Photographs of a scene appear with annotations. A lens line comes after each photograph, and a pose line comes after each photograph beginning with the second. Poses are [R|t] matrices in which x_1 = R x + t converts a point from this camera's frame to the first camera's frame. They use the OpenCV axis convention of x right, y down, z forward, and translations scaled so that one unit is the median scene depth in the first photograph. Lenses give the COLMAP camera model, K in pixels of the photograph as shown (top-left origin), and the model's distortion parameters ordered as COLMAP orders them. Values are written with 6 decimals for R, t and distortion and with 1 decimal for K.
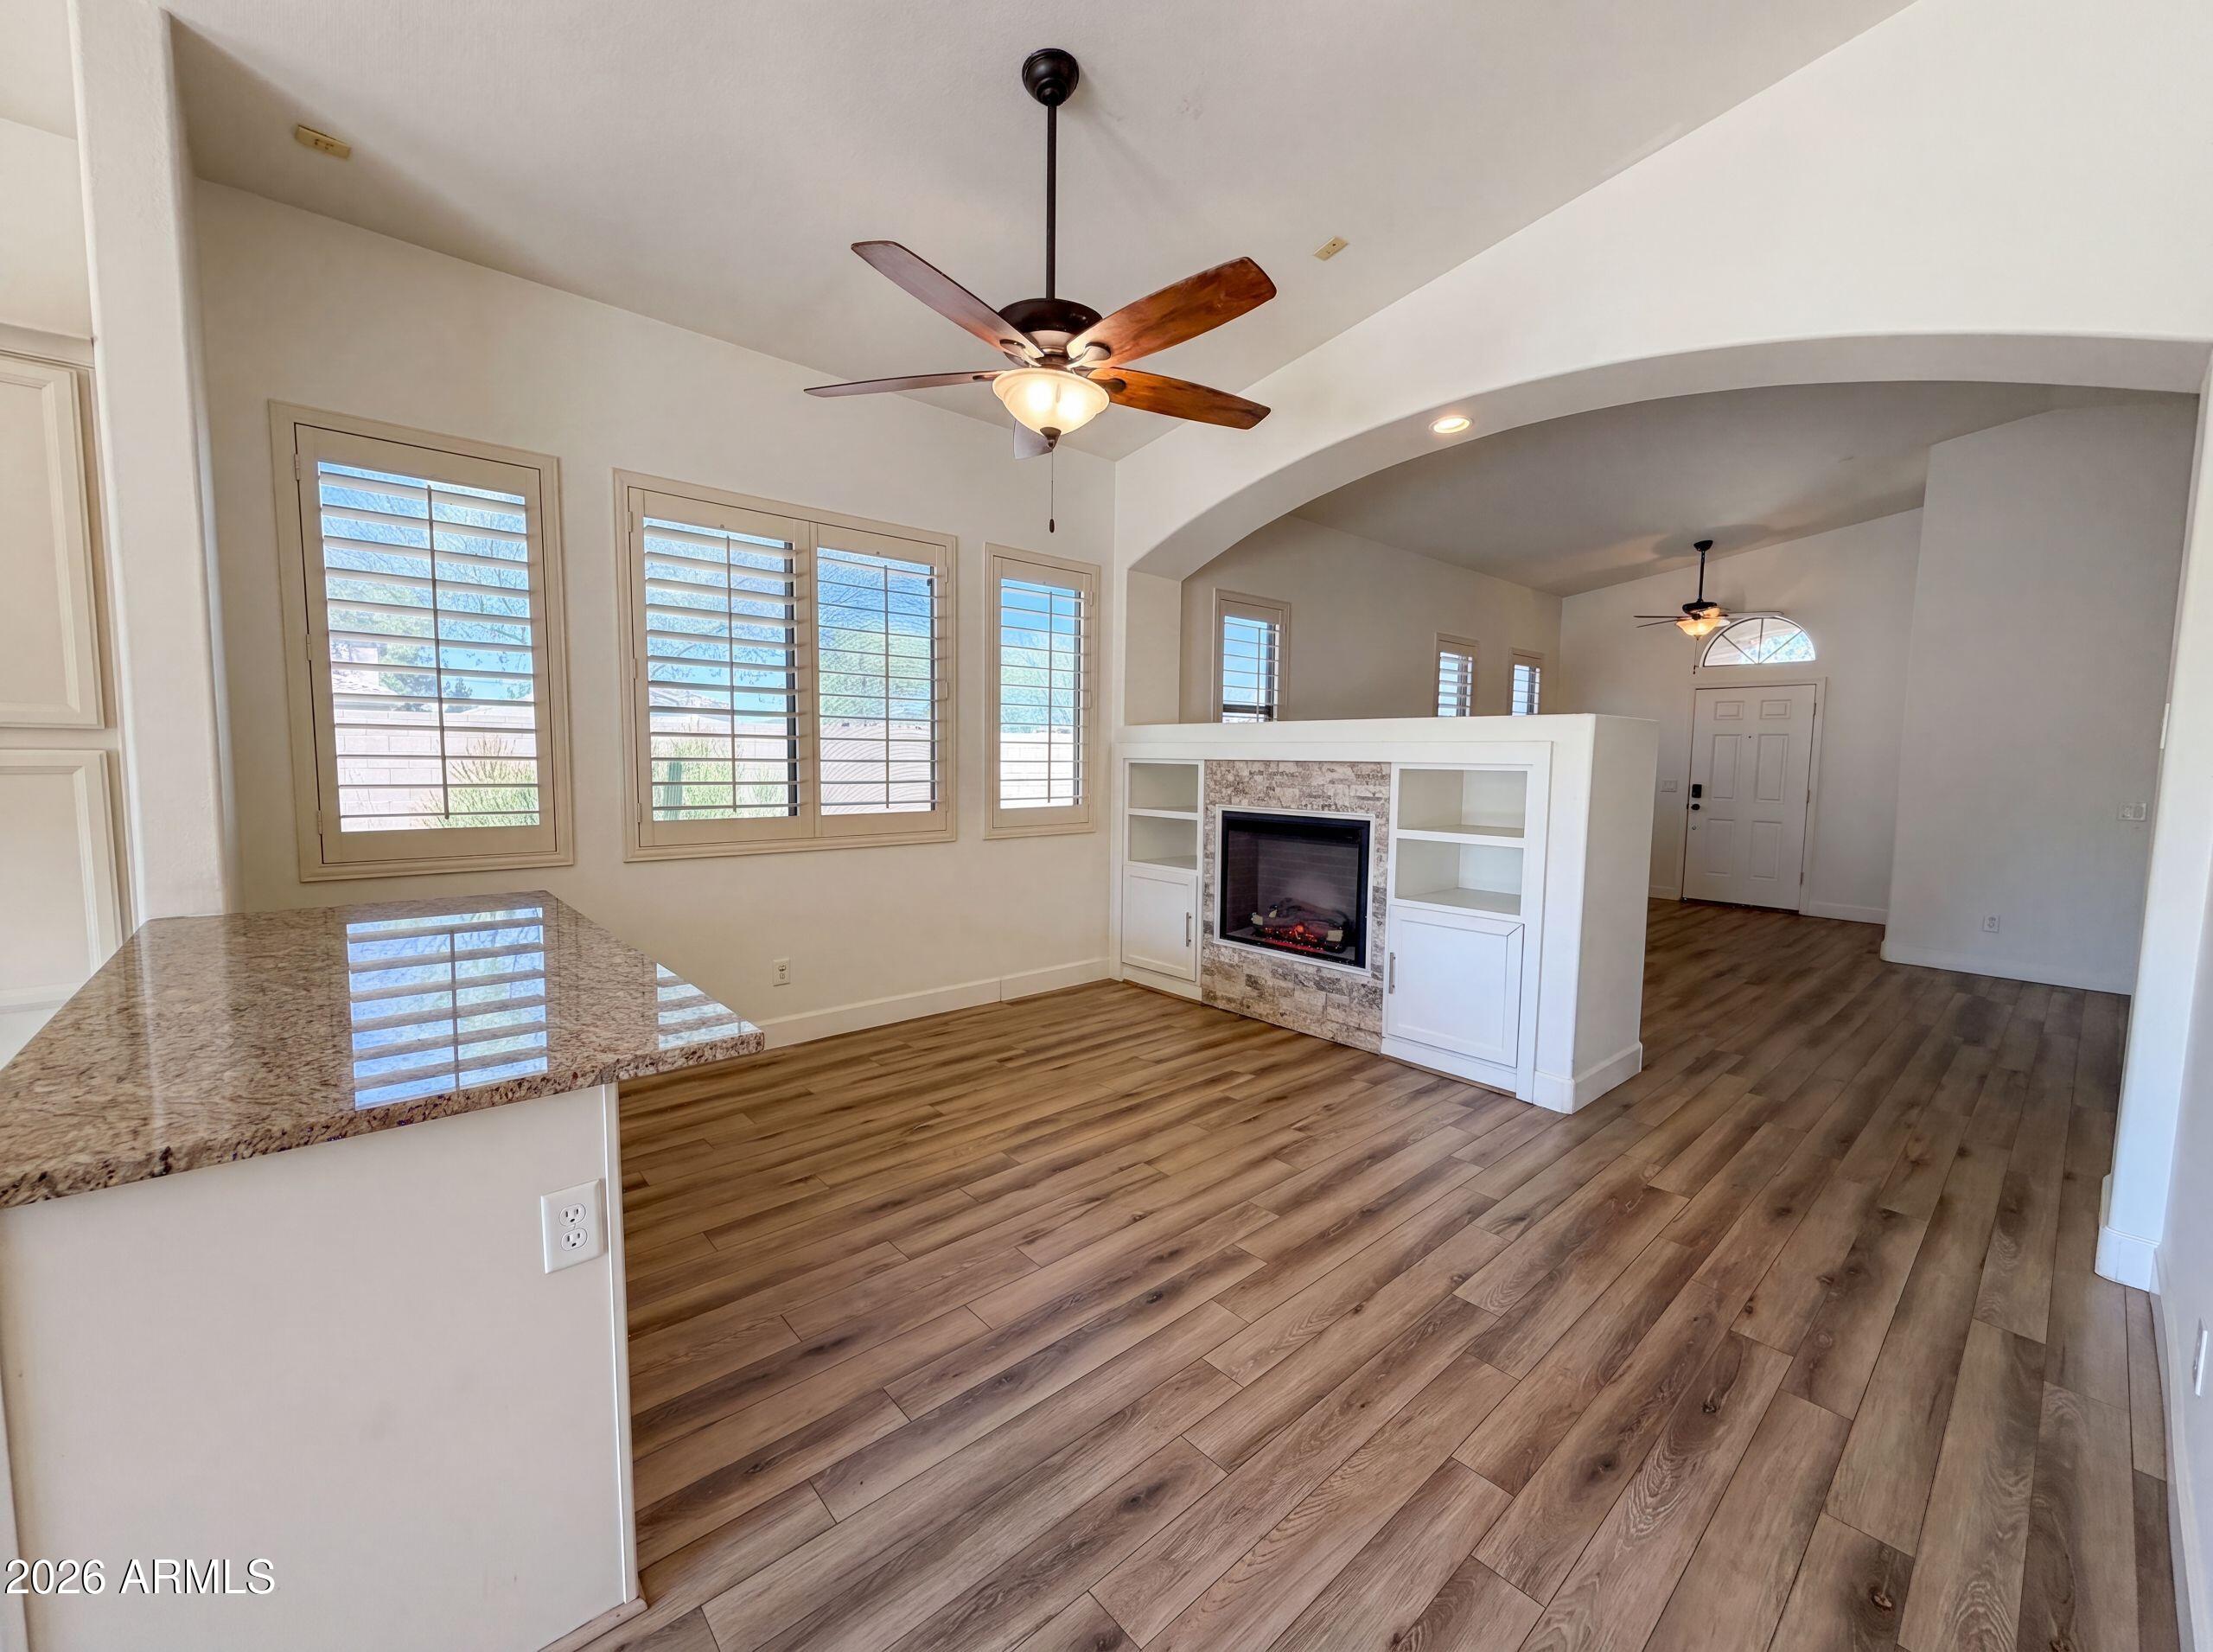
lens RADIAL K [[885.4, 0, 1112.3], [0, 885.4, 828.1], [0, 0, 1]] dist [0.000067, 0.000605]
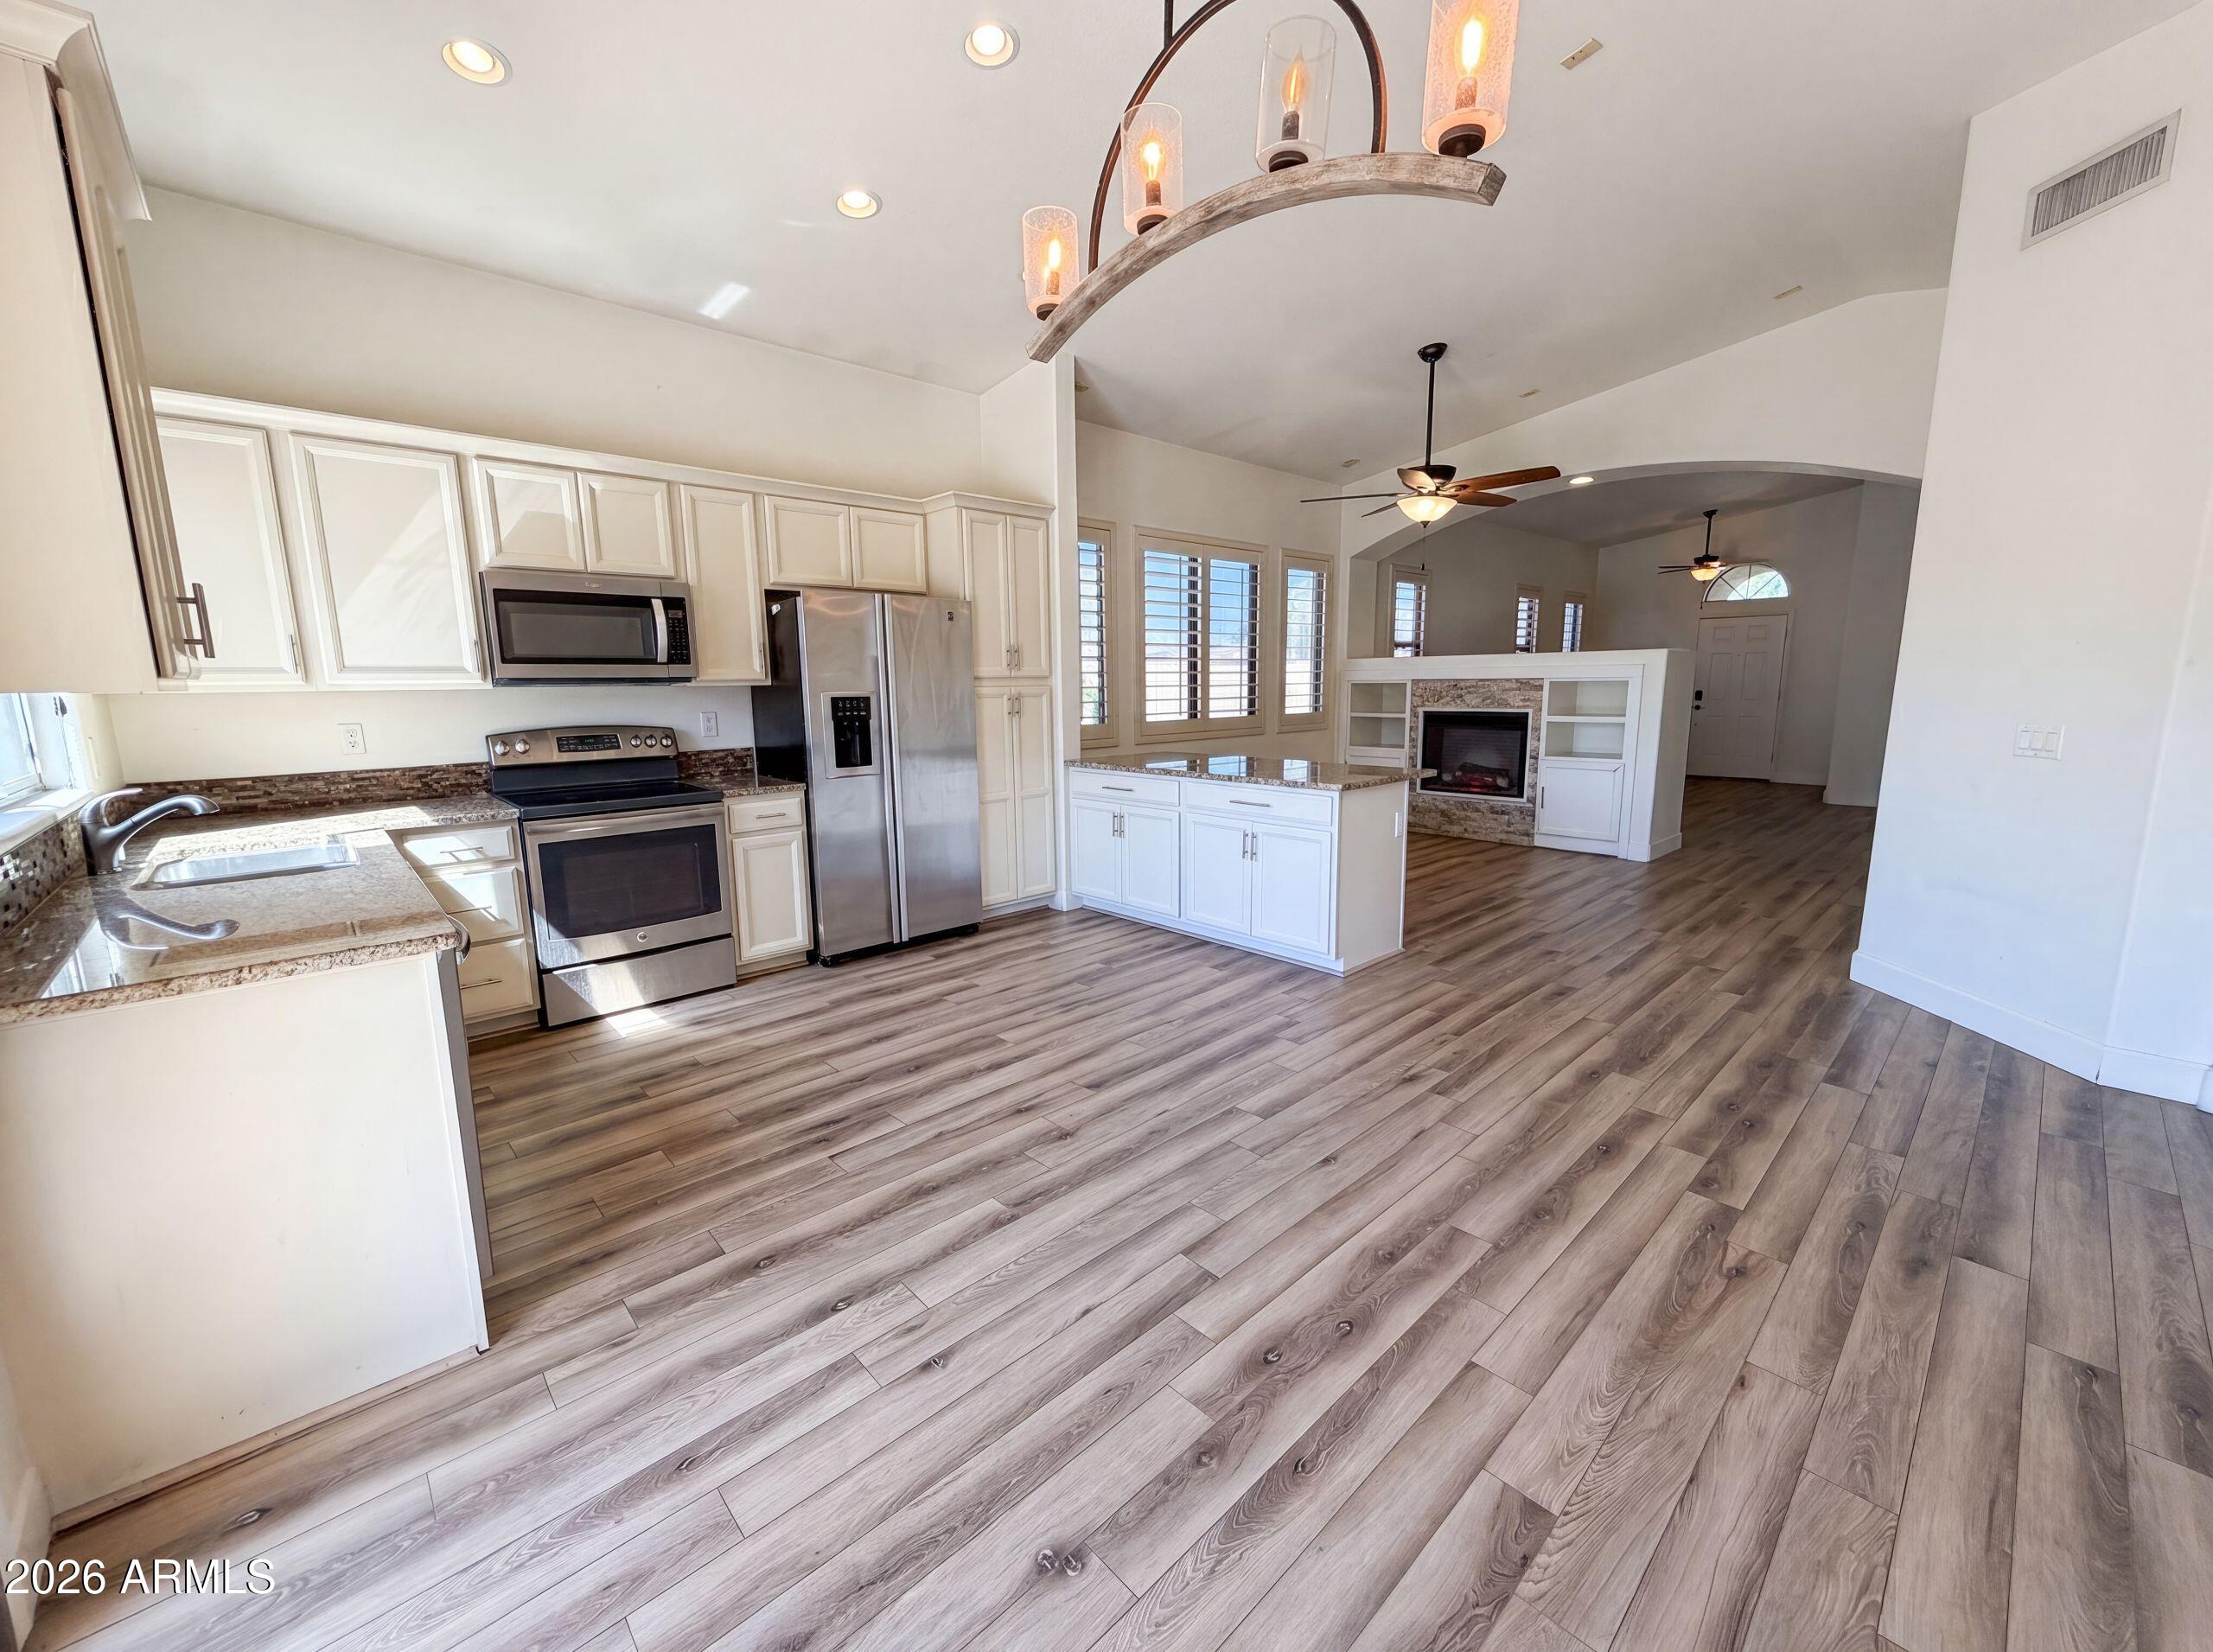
lens RADIAL K [[885.4, 0, 1108.6], [0, 885.4, 829.2], [0, 0, 1]] dist [0.000067, 0.000605]
pose [[0.999478, -0.027990, 0.016138, -0.654623], [0.026539, 0.996110, 0.084033, 0.059660], [-0.018427, -0.083561, 0.996332, -0.850026]]
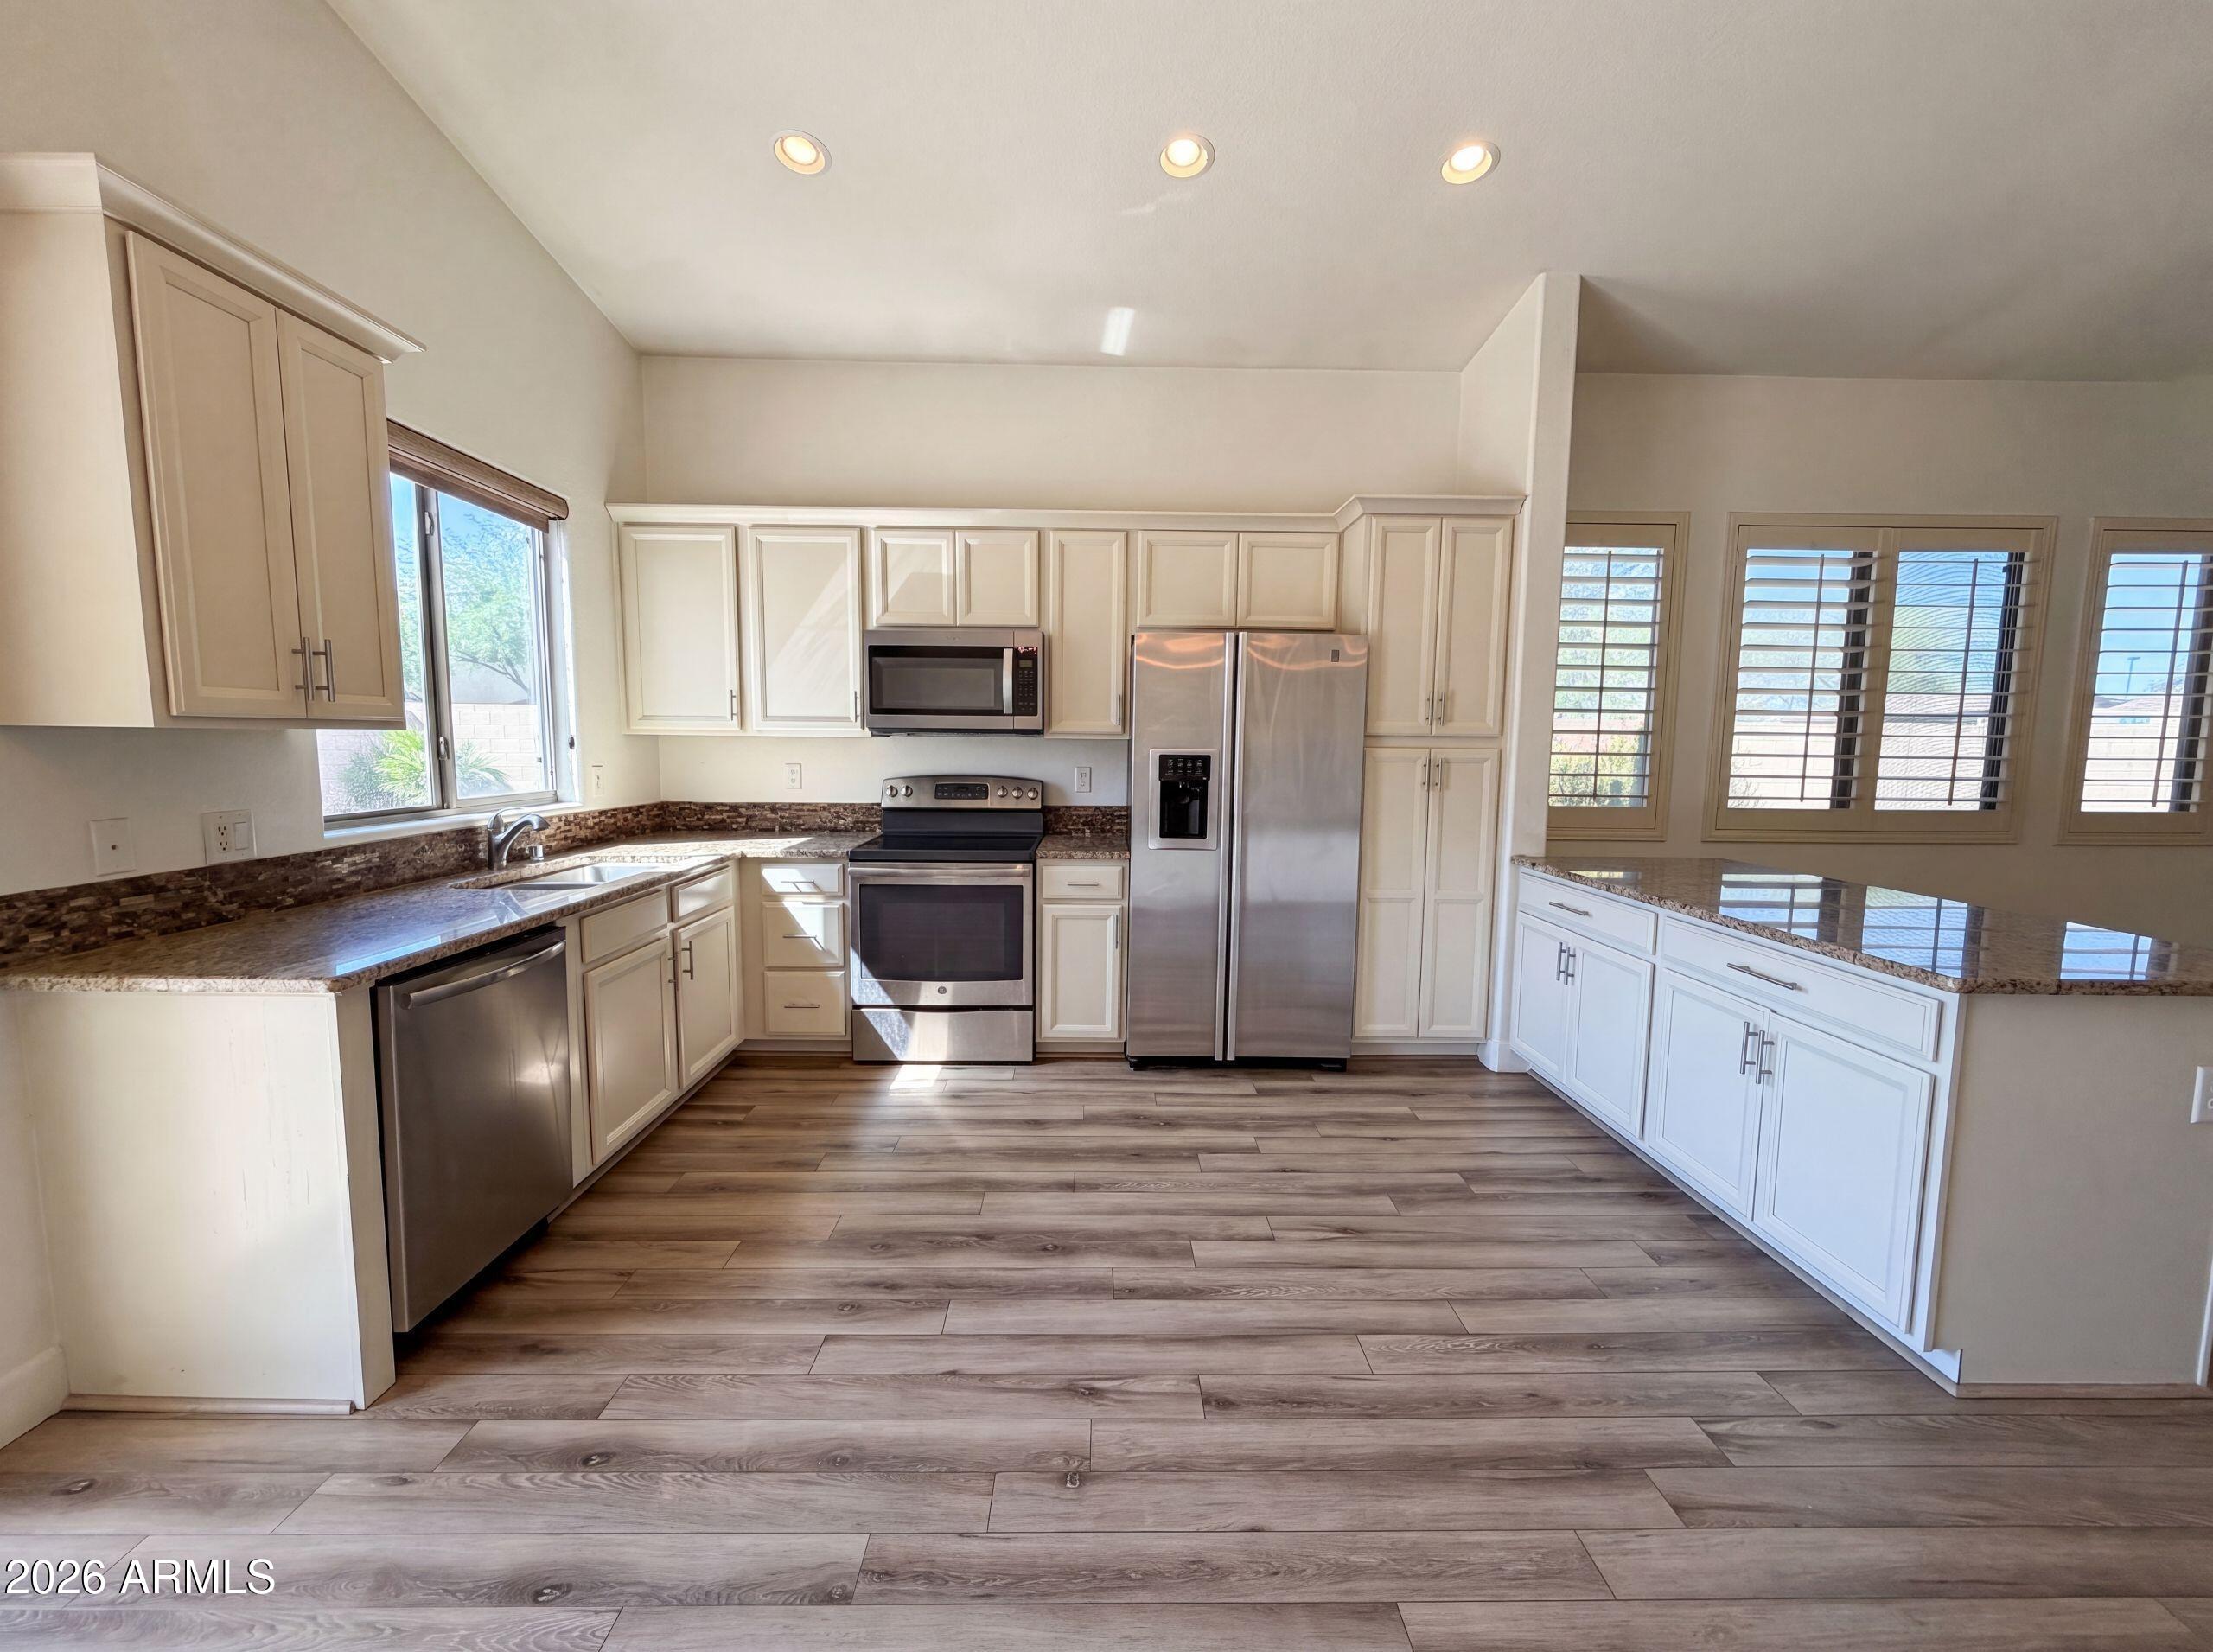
lens RADIAL K [[885.4, 0, 1101.8], [0, 885.4, 826.6], [0, 0, 1]] dist [0.000067, 0.000605]
pose [[0.754212, 0.059263, -0.653951, -0.388688], [-0.054370, 0.998135, 0.027748, 0.030787], [0.654376, 0.014627, 0.756028, -0.451625]]
